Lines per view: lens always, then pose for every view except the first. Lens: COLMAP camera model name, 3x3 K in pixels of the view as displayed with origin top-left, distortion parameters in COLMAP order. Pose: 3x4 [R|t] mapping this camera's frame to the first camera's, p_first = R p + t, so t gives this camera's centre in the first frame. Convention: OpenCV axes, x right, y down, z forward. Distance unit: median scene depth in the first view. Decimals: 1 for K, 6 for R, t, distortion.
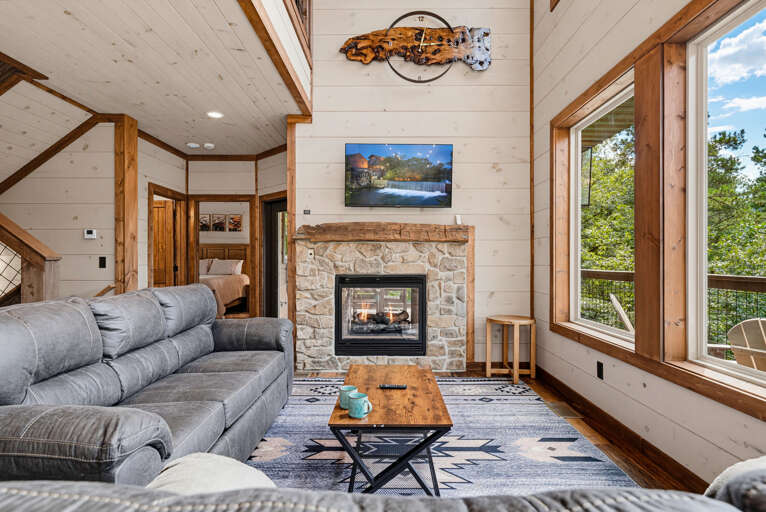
lens RADIAL K [[401.8, 0, 382.9], [0, 401.8, 259.7], [0, 0, 1]] dist [0.002884, 0.000292]
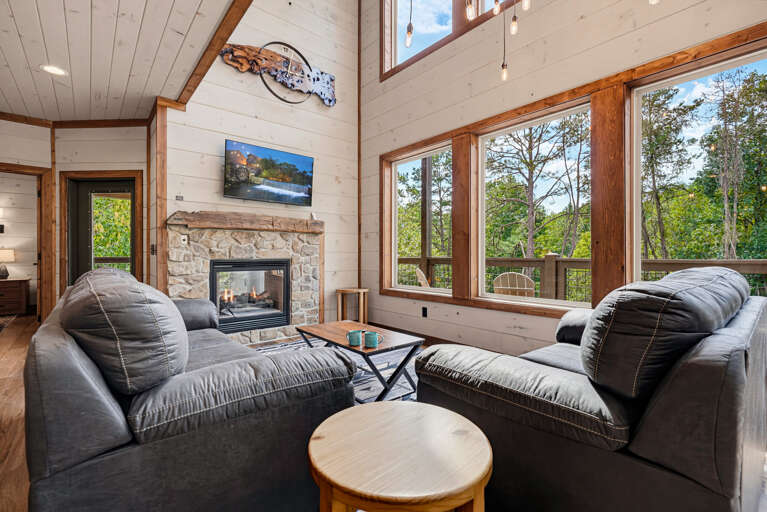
lens RADIAL K [[348.3, 0, 382.0], [0, 348.3, 254.3], [0, 0, 1]] dist [0.000489, 0.000672]
pose [[0.760035, 0.000237, 0.649882, -0.376405], [0.000186, 1.000000, -0.000582, 0.023336], [-0.649882, 0.000564, 0.760035, 0.005005]]
